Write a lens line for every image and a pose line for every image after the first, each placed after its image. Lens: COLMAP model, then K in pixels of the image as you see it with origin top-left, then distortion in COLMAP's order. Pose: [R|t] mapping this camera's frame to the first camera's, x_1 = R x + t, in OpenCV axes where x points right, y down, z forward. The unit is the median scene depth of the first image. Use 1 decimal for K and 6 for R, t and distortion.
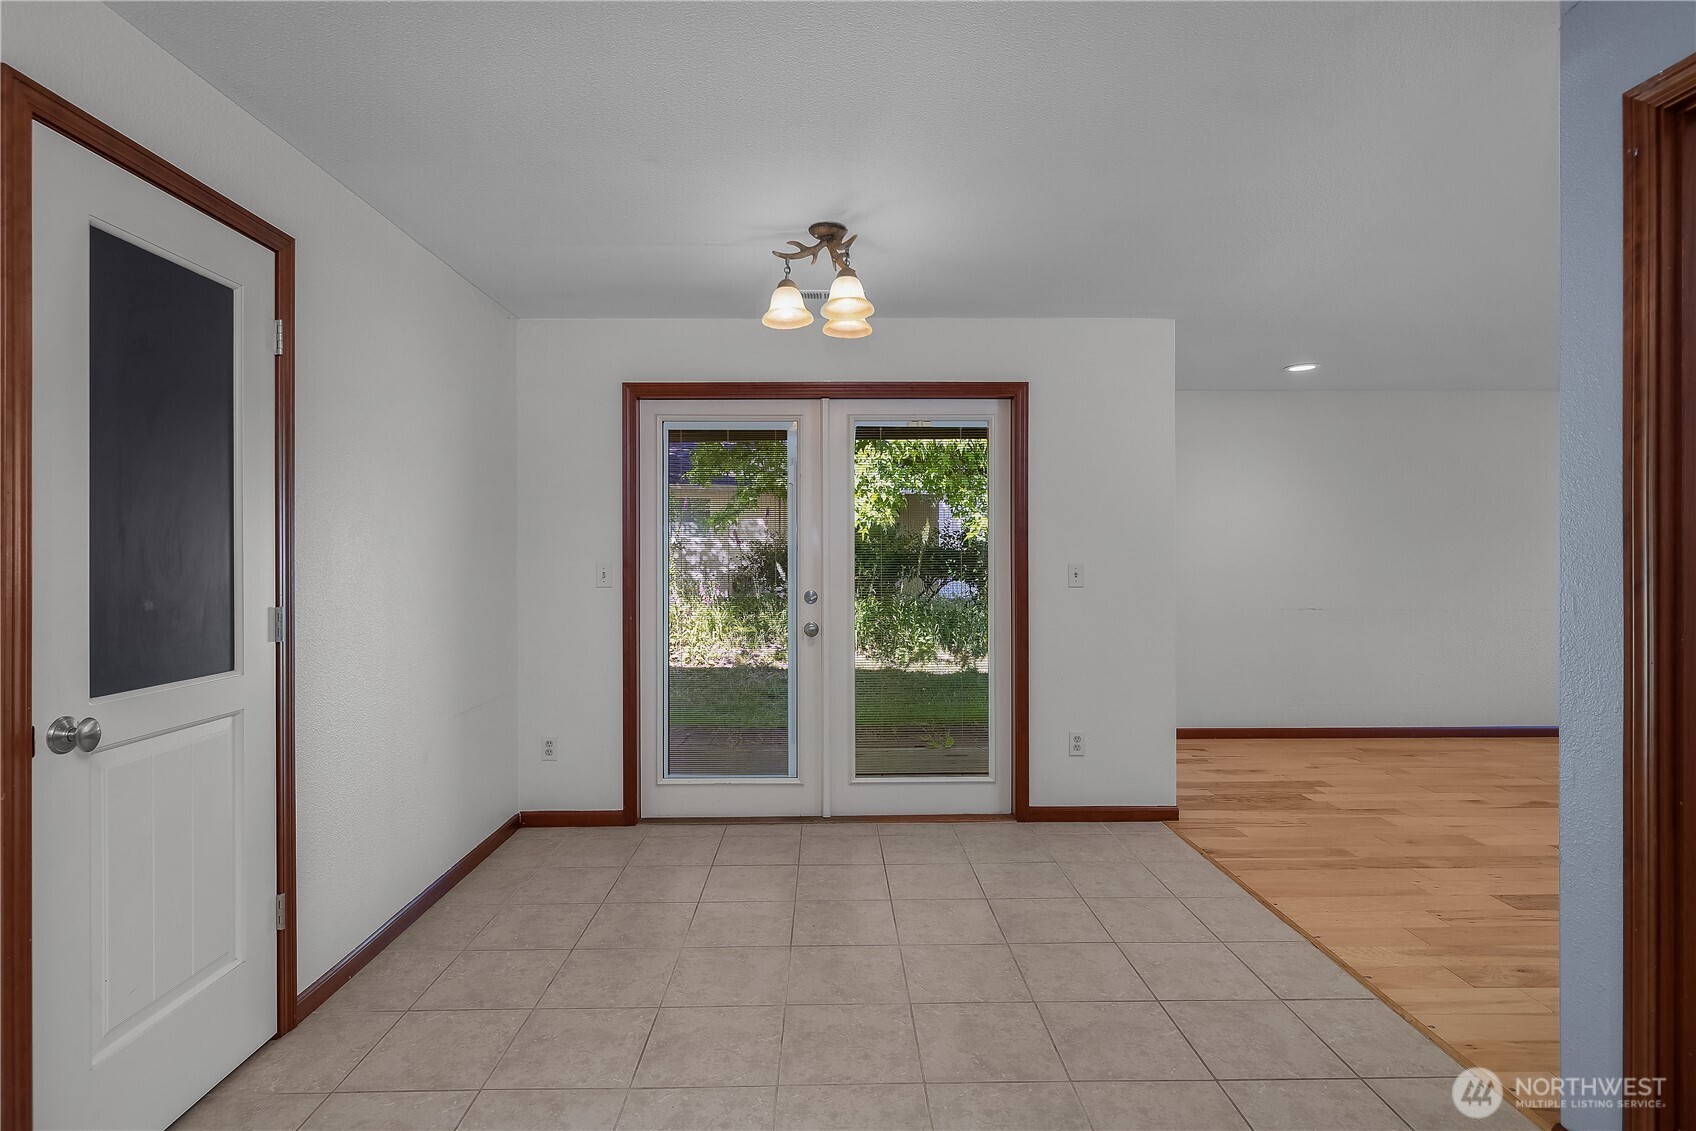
lens RADIAL K [[840.1, 0, 836.4], [0, 840.1, 556.1], [0, 0, 1]] dist [-0.002716, 0.003509]
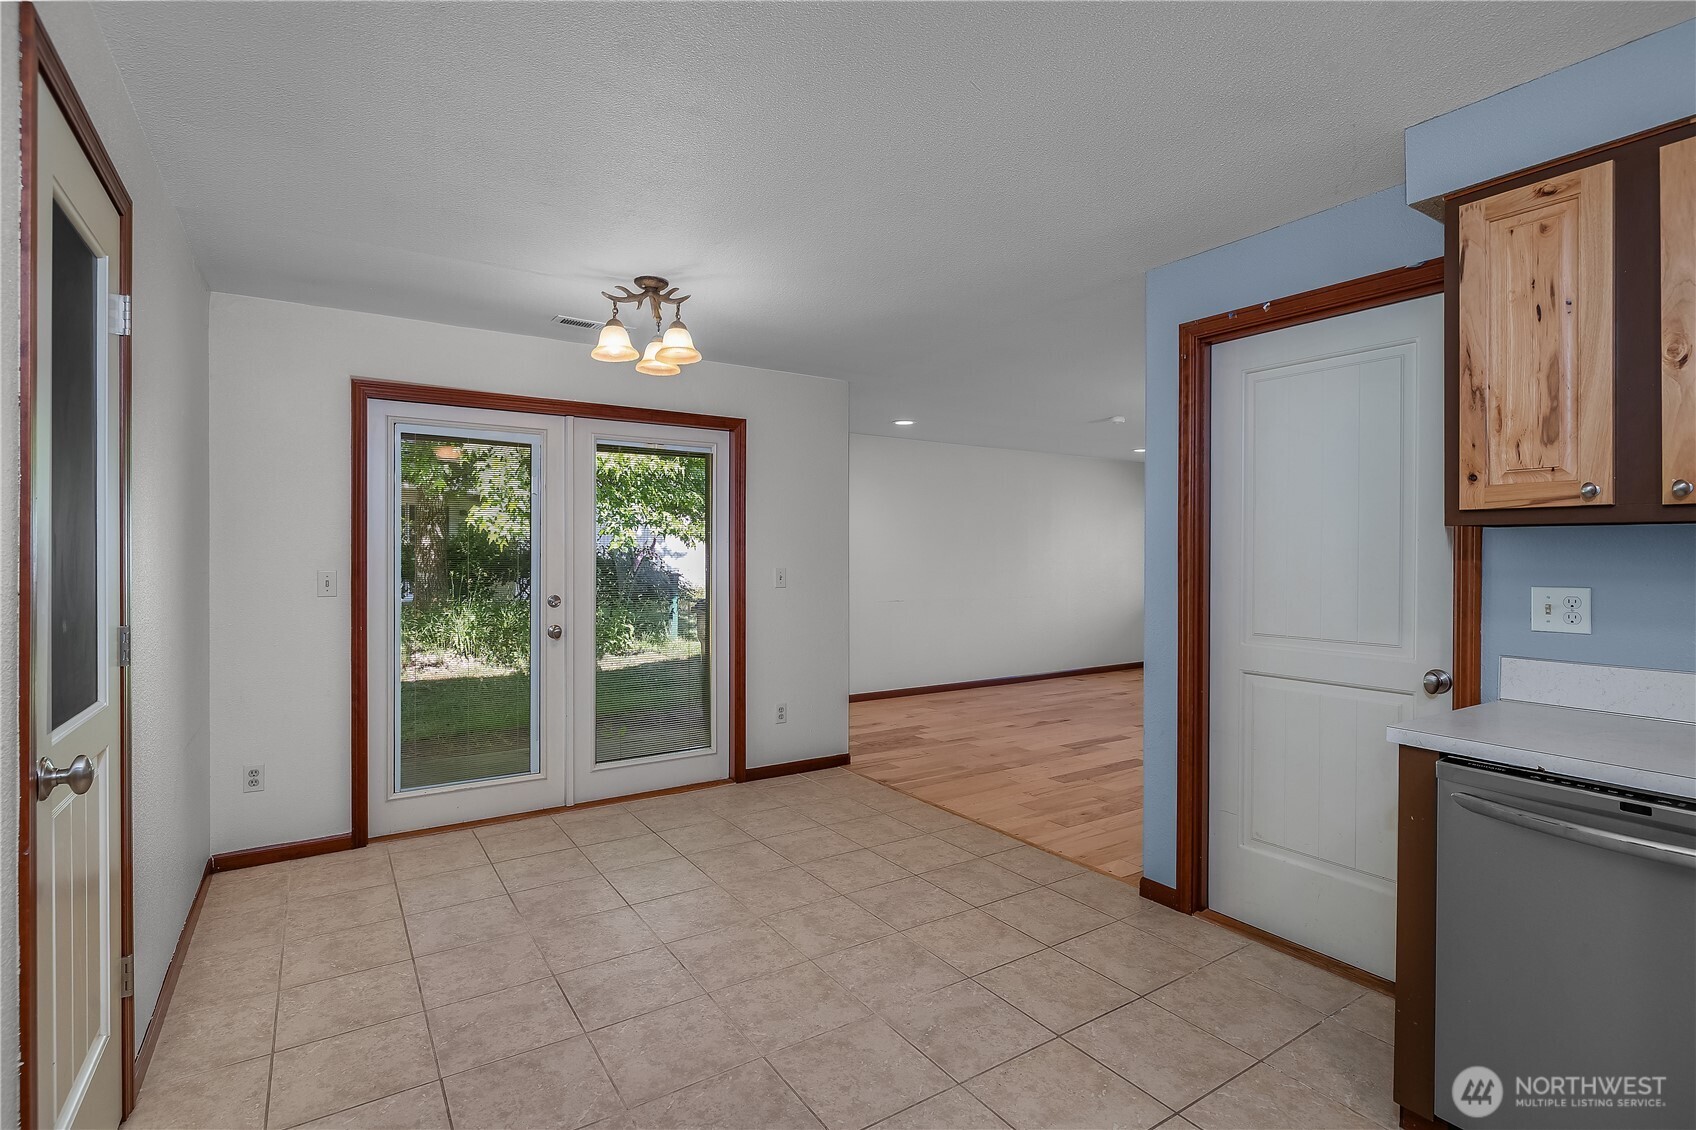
lens RADIAL K [[840.1, 0, 803.2], [0, 840.1, 559.8], [0, 0, 1]] dist [-0.002716, 0.003509]
pose [[0.847581, 0.000084, 0.530667, -0.396297], [-0.002558, 0.999989, 0.003928, -0.010393], [-0.530660, -0.004687, 0.847572, -0.081306]]
